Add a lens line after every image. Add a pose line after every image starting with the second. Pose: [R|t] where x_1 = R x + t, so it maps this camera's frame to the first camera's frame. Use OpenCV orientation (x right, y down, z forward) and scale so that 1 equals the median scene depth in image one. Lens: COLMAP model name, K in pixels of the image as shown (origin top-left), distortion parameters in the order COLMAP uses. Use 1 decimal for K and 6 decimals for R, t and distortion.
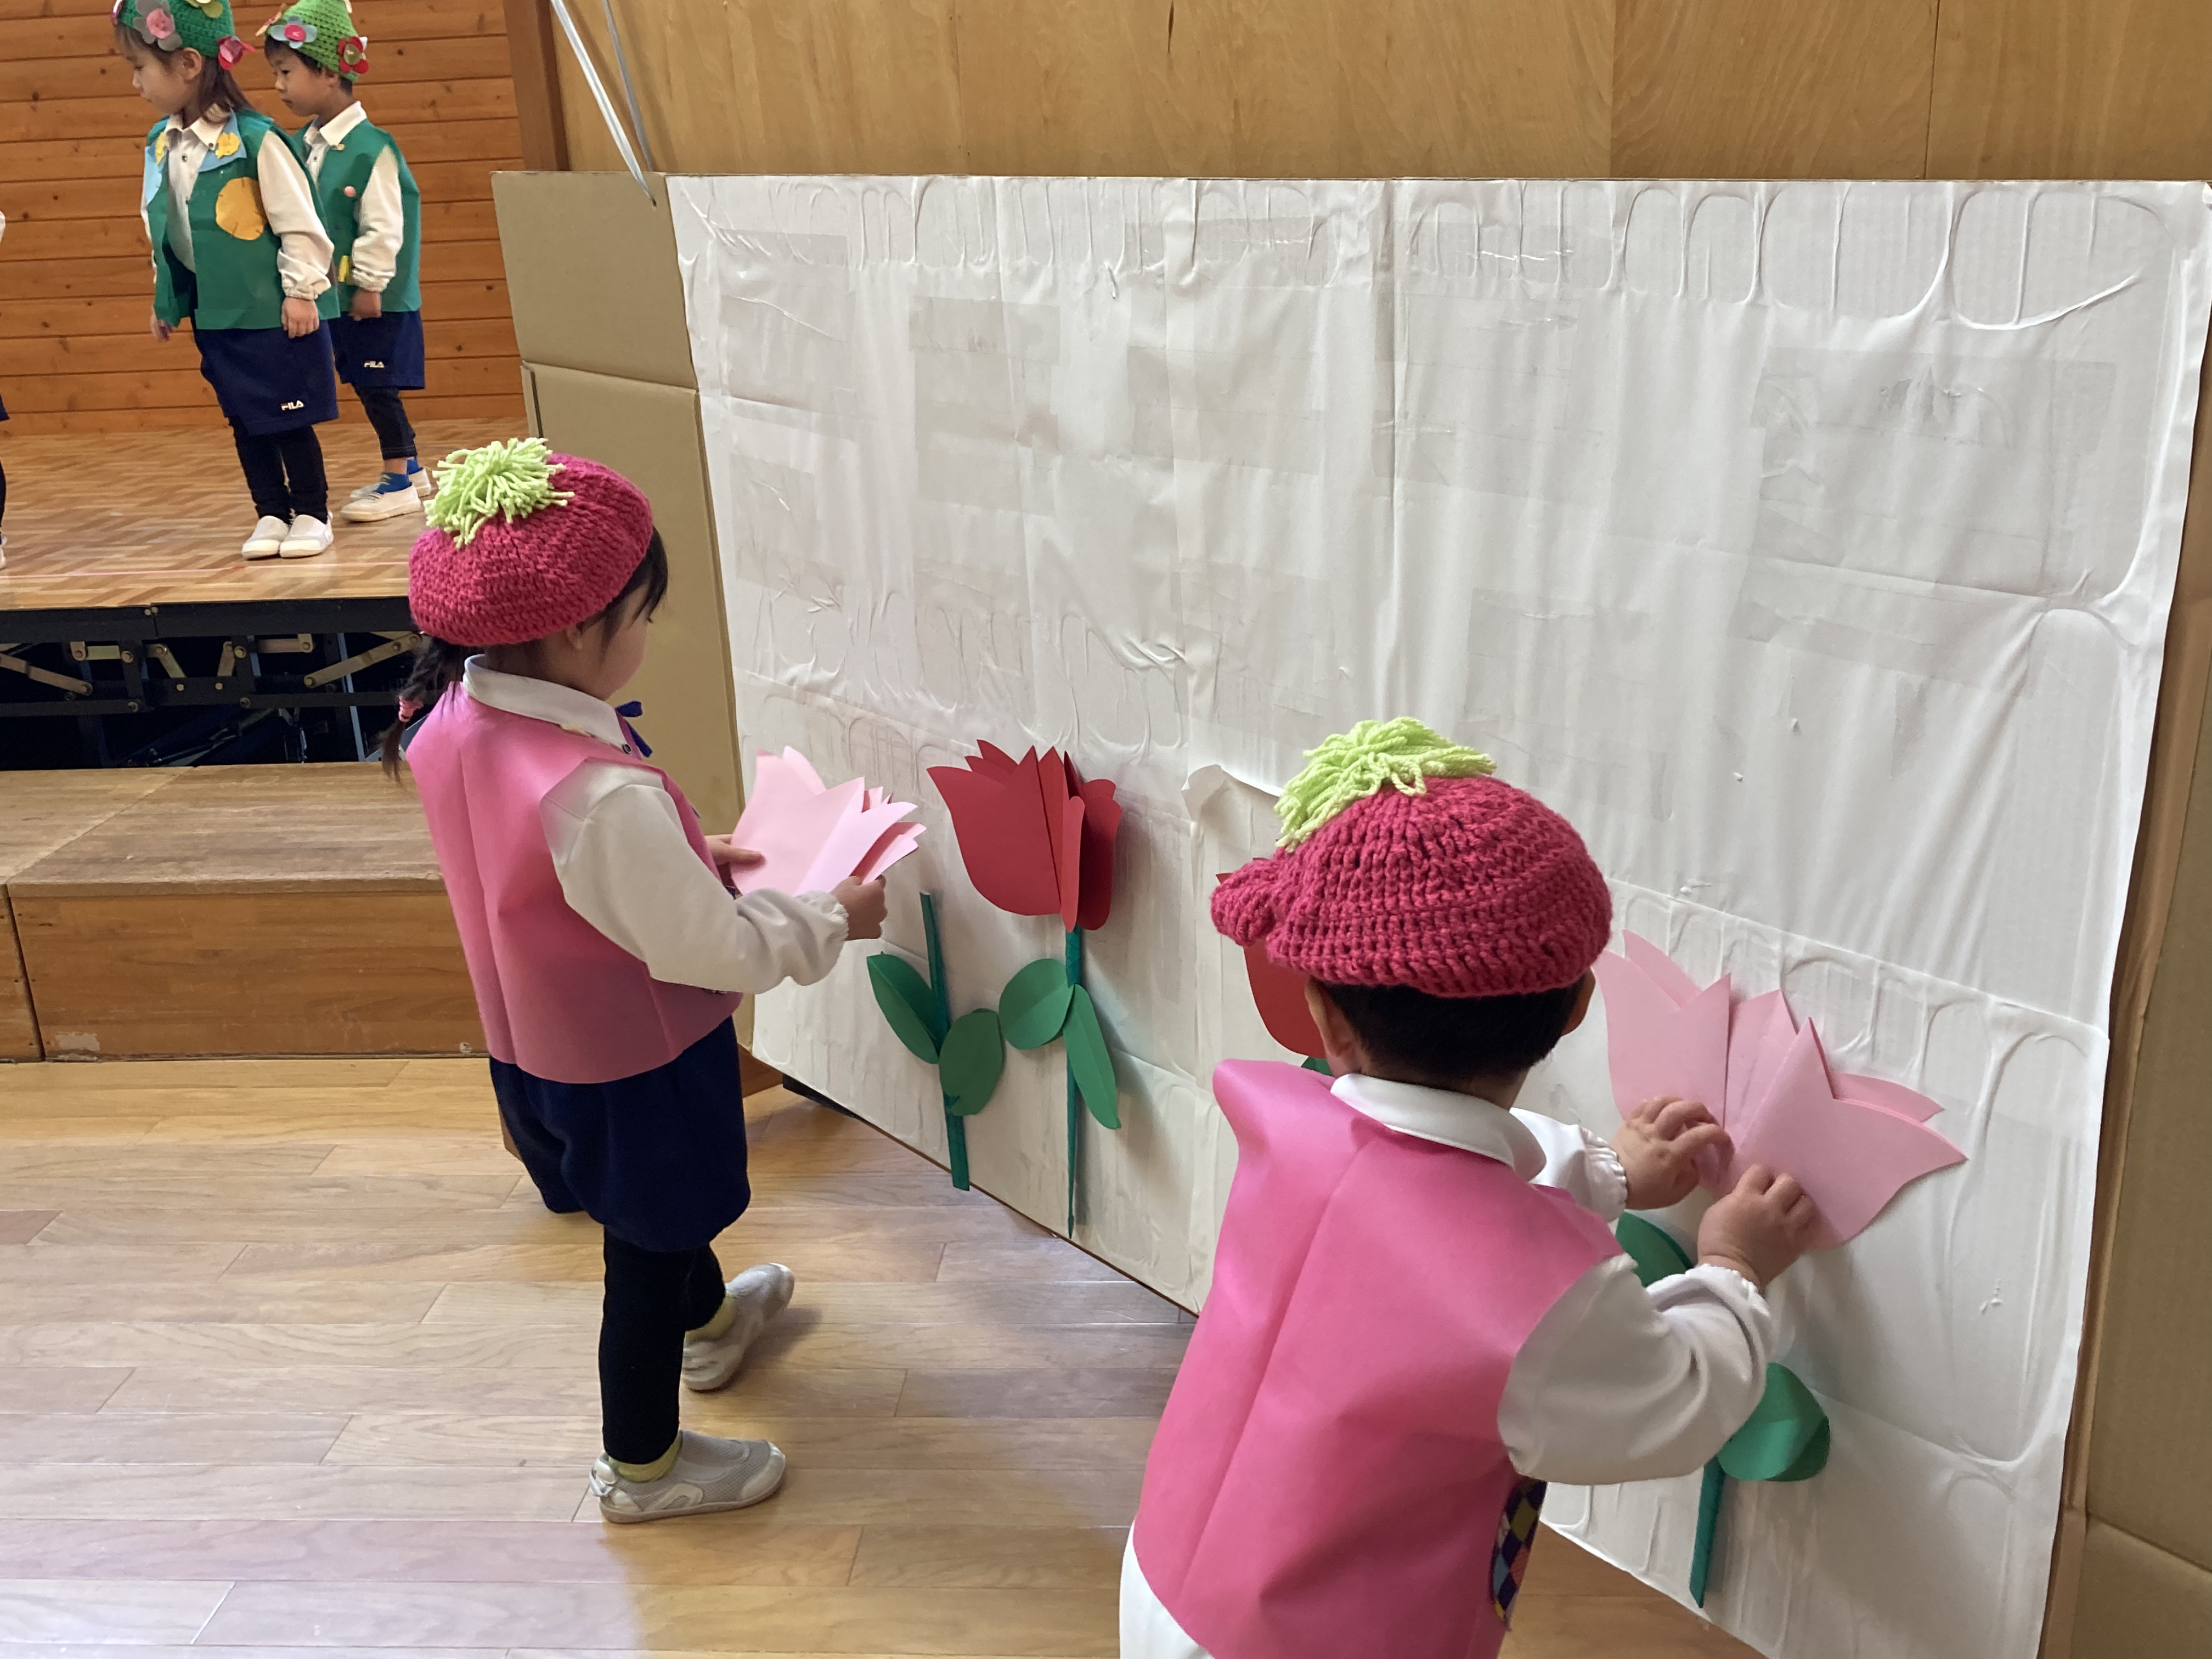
lens RADIAL K [[2057.8, 0, 1109.8], [0, 2057.8, 807.9], [0, 0, 1]] dist [-0.040455, 0.000000]
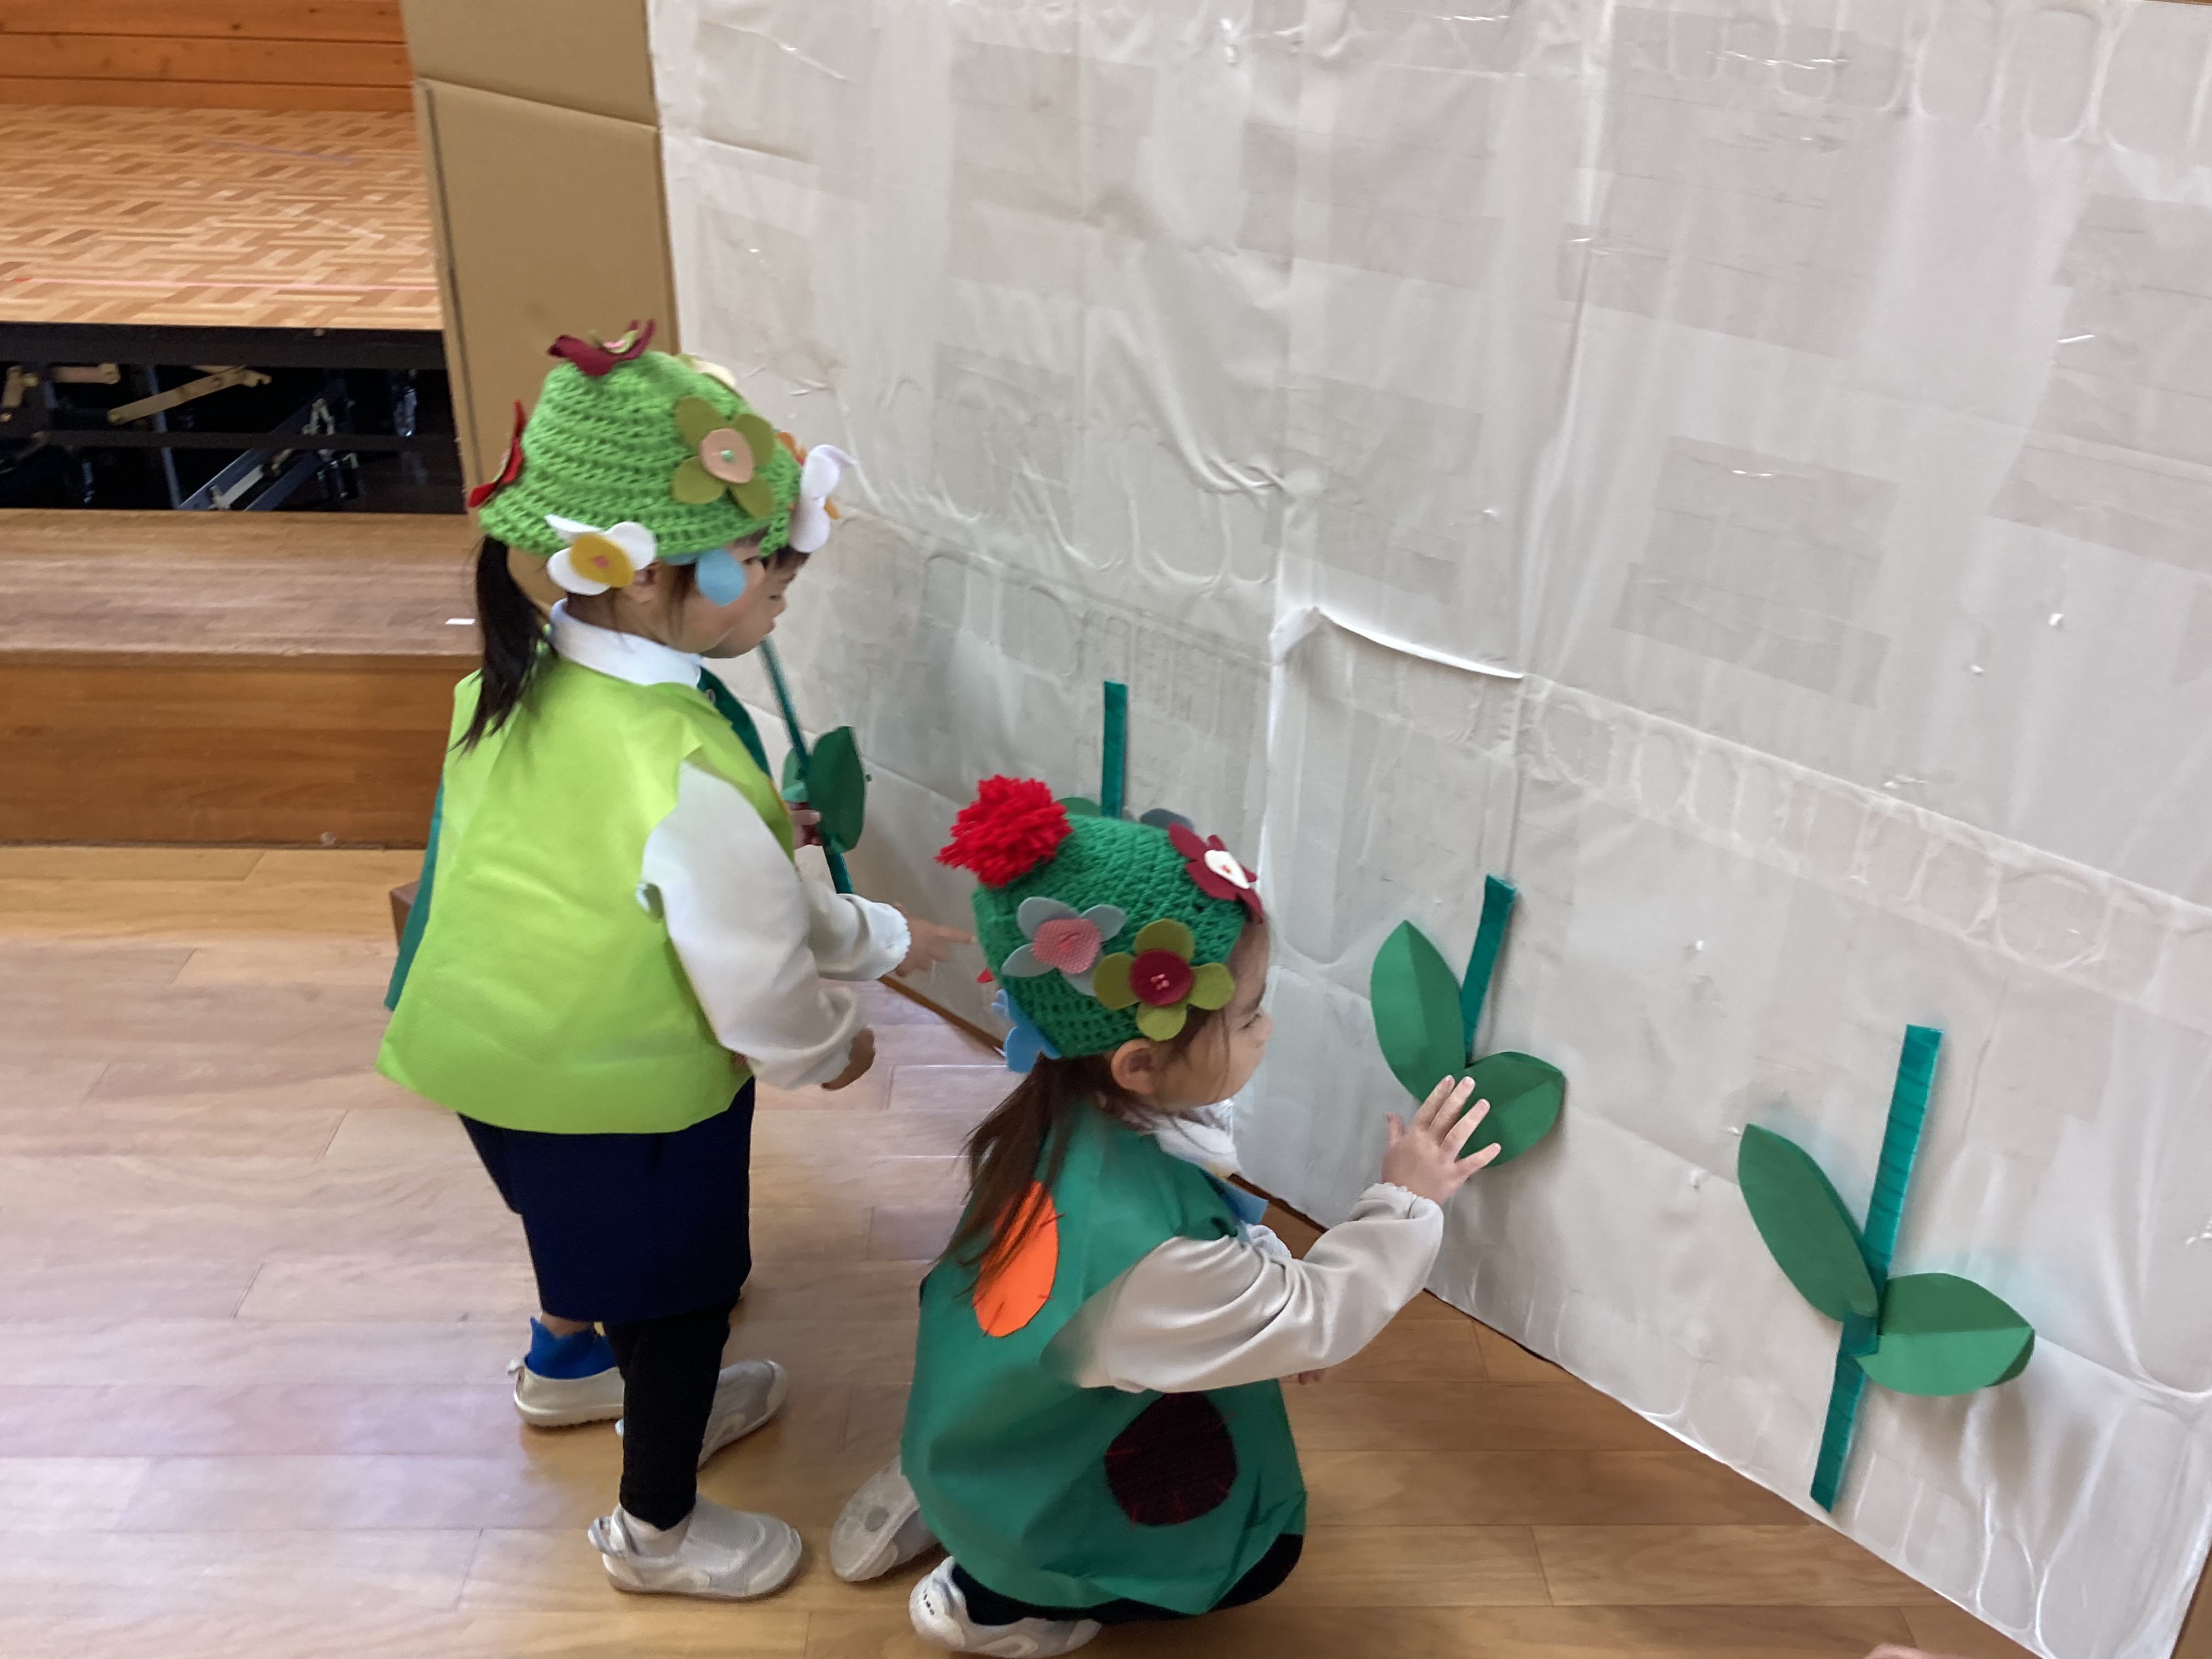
lens RADIAL K [[2057.8, 0, 1105.1], [0, 2057.8, 831.5], [0, 0, 1]] dist [-0.040455, 0.000000]
pose [[0.992732, 0.013137, 0.119624, -0.113846], [-0.030214, 0.989393, 0.142086, -0.037997], [-0.116488, -0.144668, 0.982600, 0.086818]]
